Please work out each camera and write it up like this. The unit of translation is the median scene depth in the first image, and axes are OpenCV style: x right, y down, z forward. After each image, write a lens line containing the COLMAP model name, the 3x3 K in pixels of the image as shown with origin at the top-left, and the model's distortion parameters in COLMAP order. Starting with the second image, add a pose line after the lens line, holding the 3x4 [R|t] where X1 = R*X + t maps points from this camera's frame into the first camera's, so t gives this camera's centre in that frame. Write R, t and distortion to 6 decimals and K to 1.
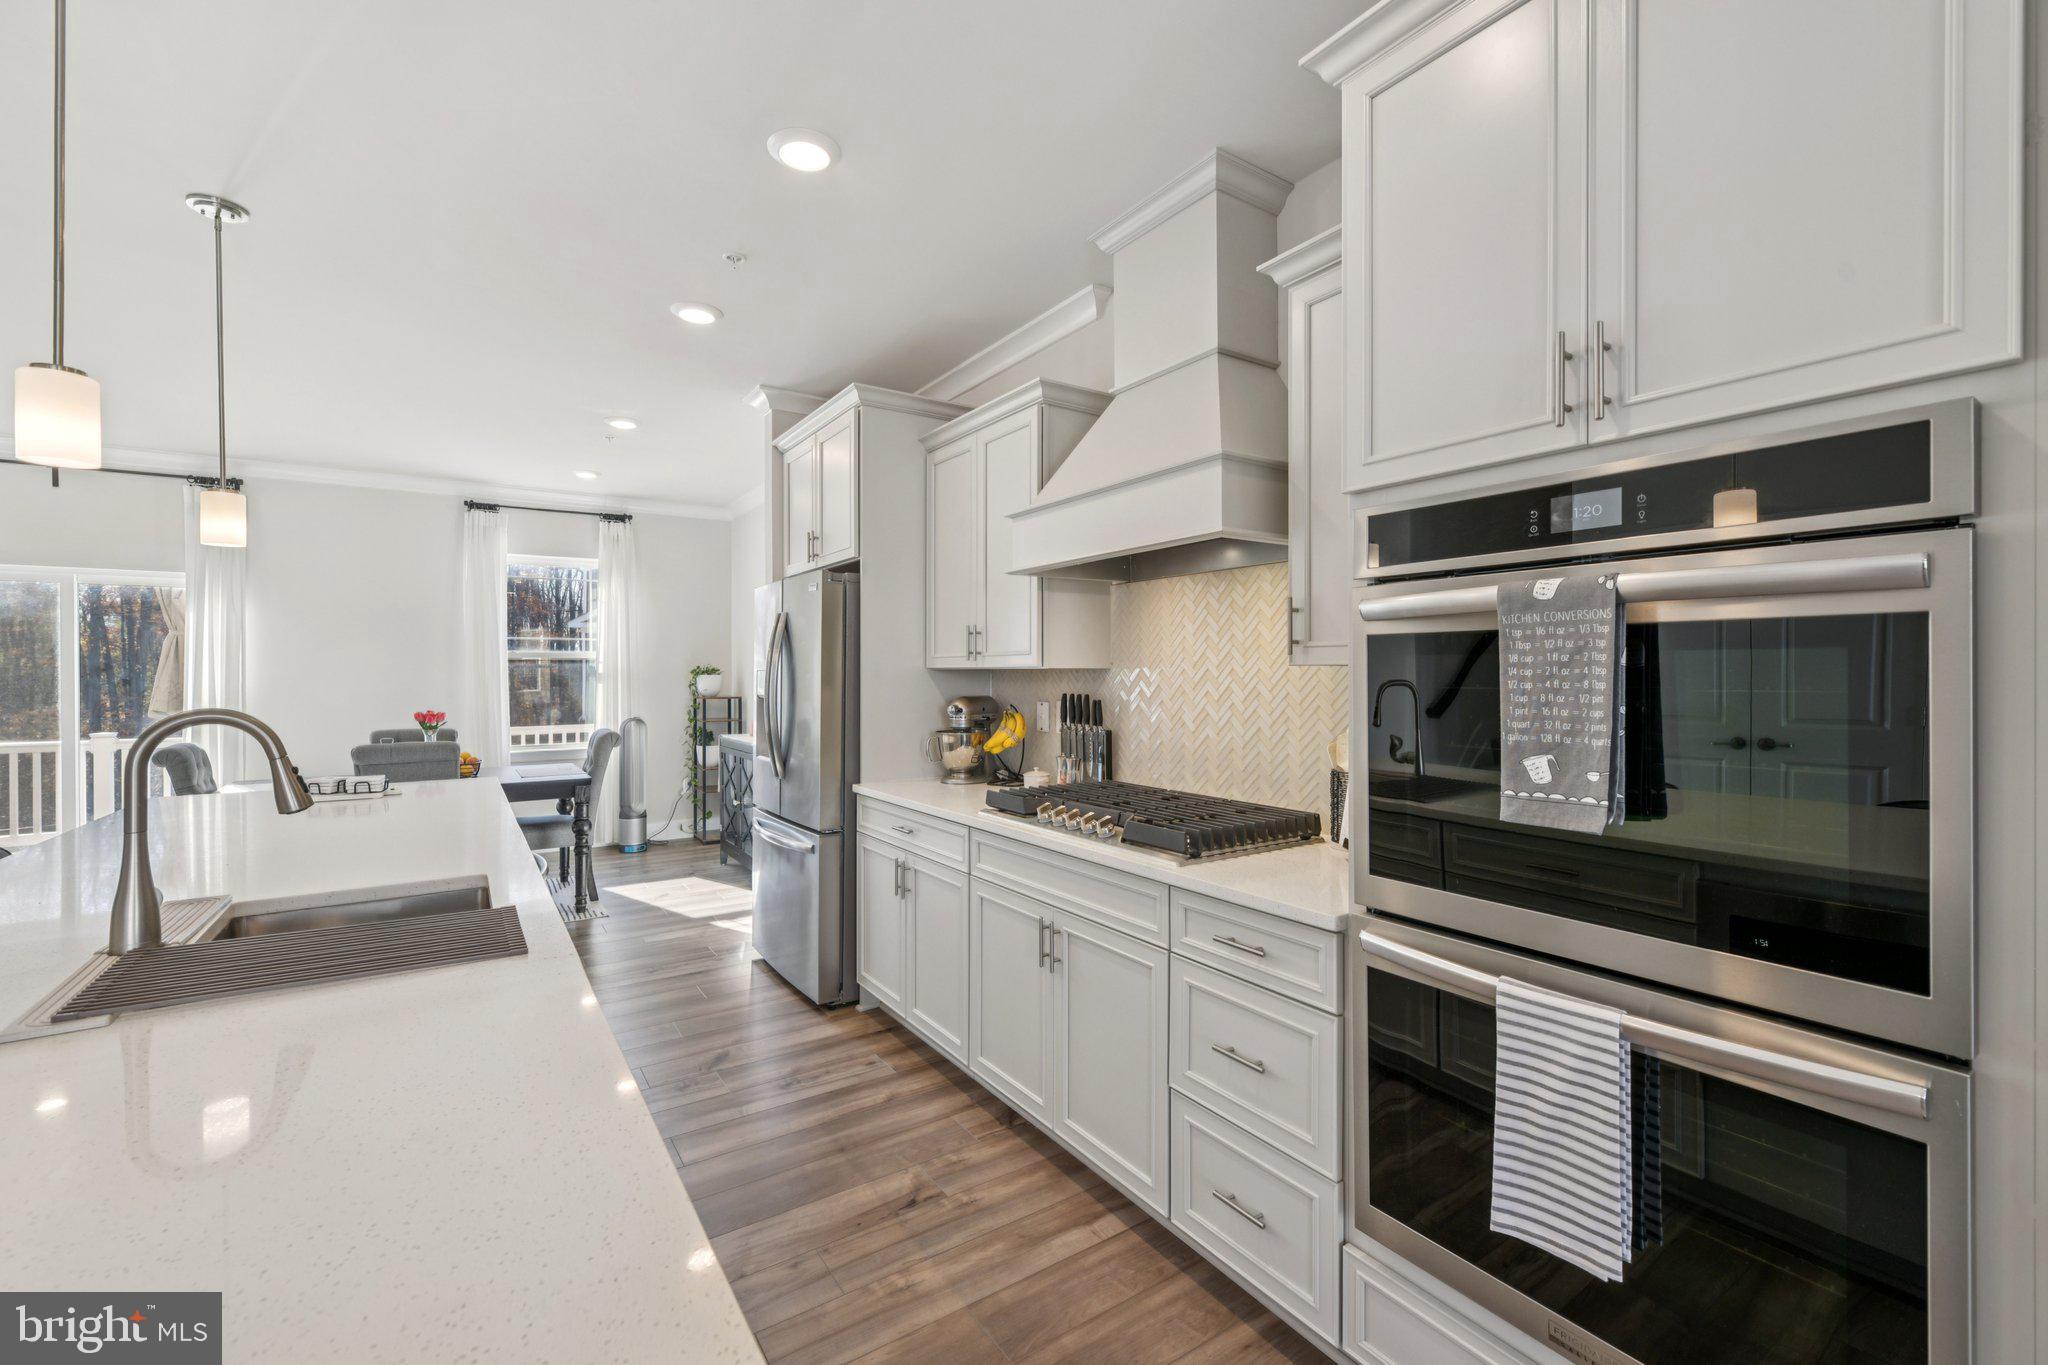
lens RADIAL K [[848.4, 0, 1024.0], [0, 848.4, 682.5], [0, 0, 1]] dist [0.000443, 0.000022]
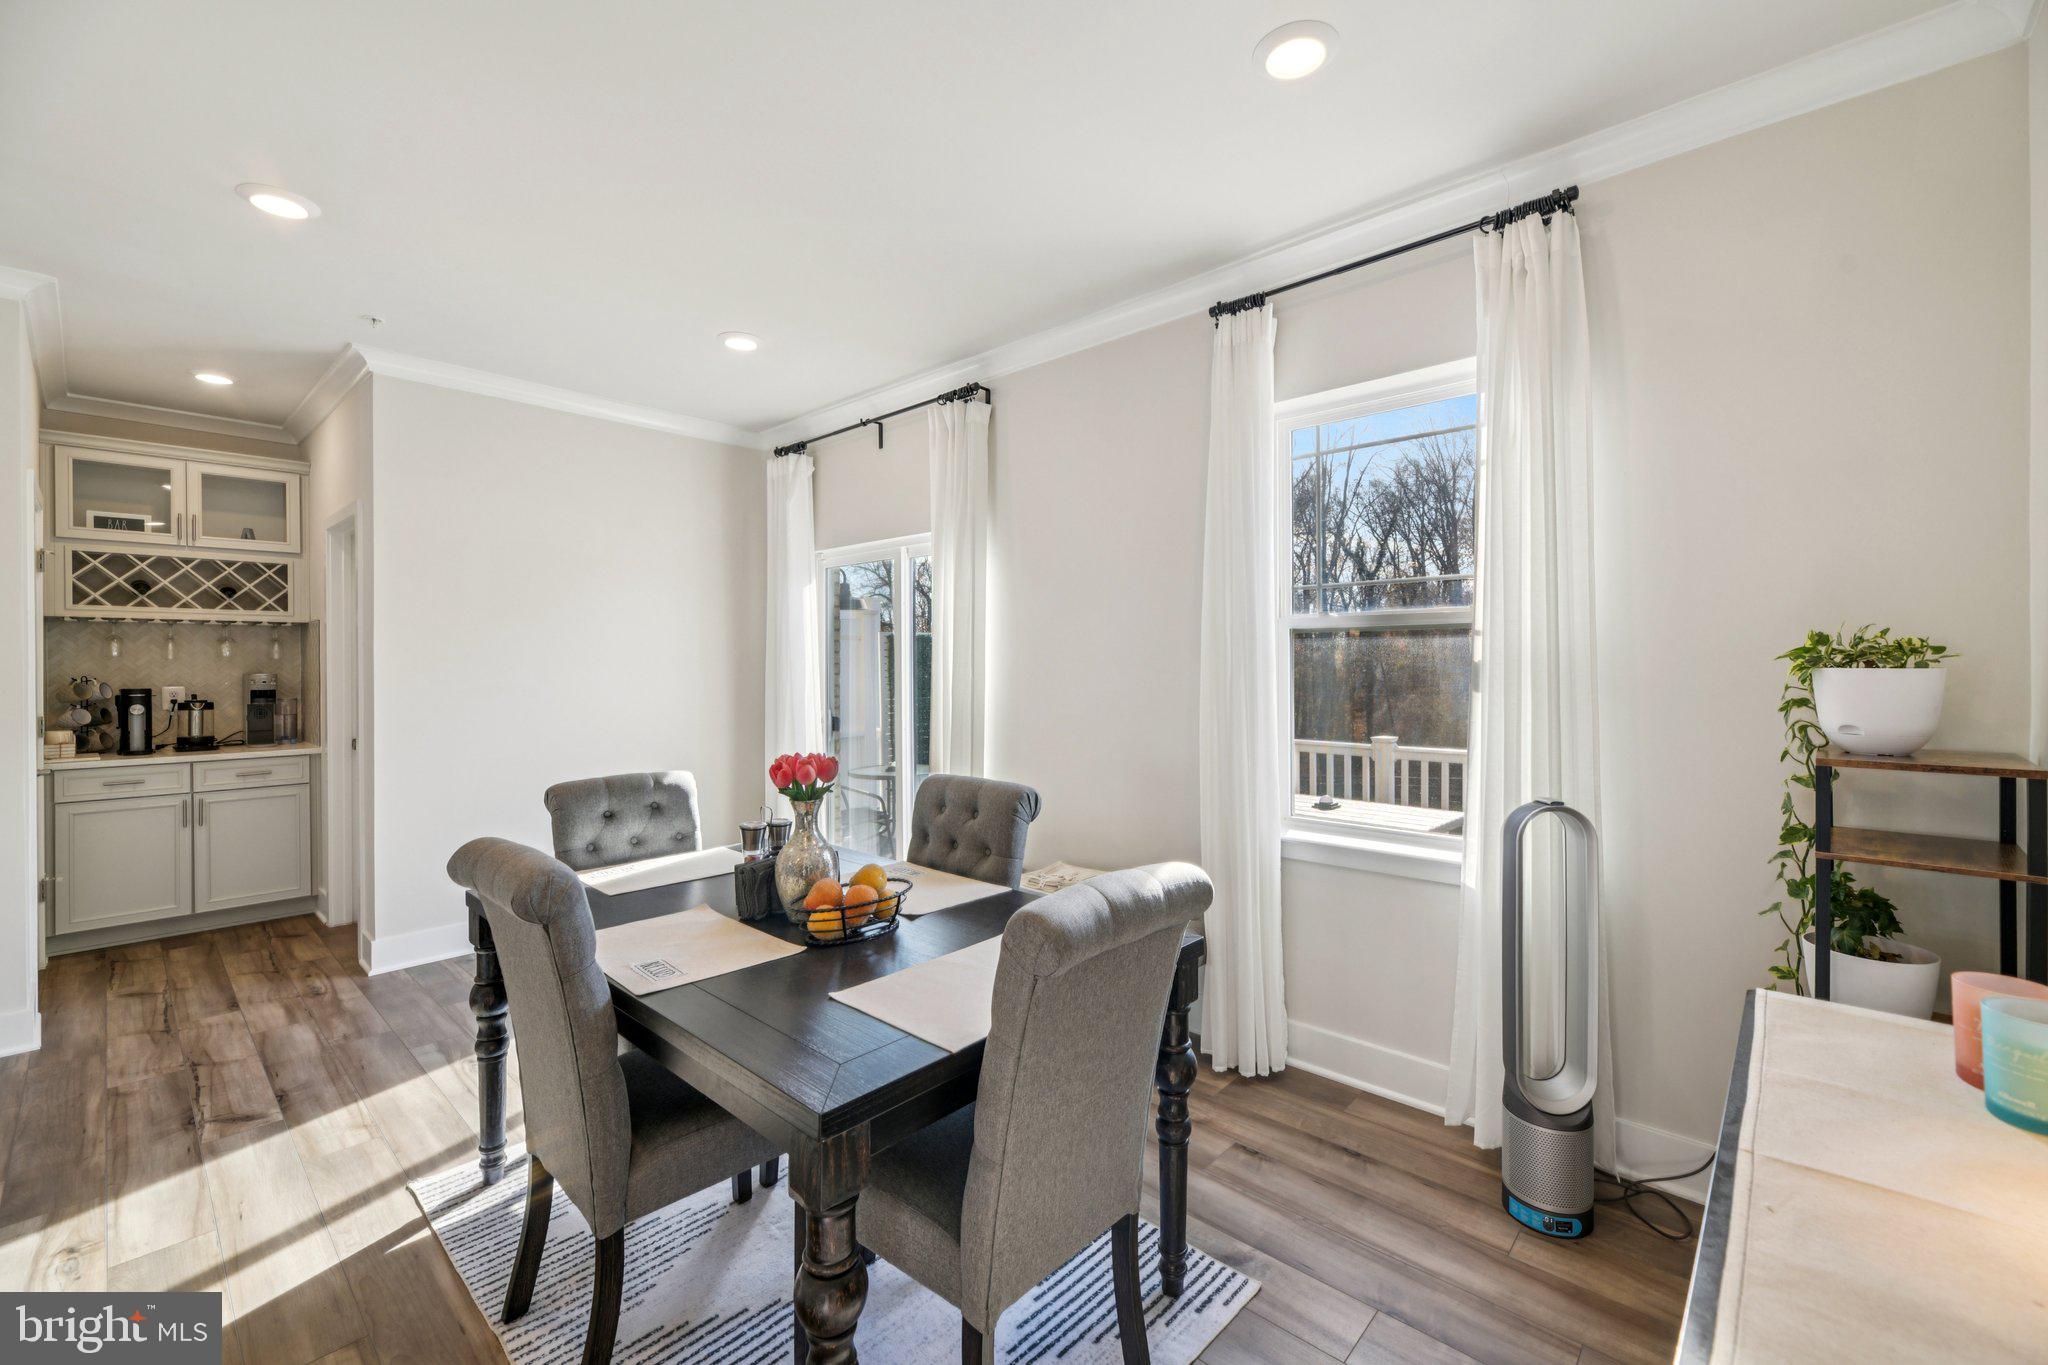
lens RADIAL K [[854.4, 0, 1032.3], [0, 854.4, 652.8], [0, 0, 1]] dist [0.000807, 0.000287]
pose [[0.238160, -0.011651, -0.971156, -0.194294], [-0.000892, 0.999925, -0.012215, -0.010121], [0.971226, 0.003775, 0.238132, 0.721844]]
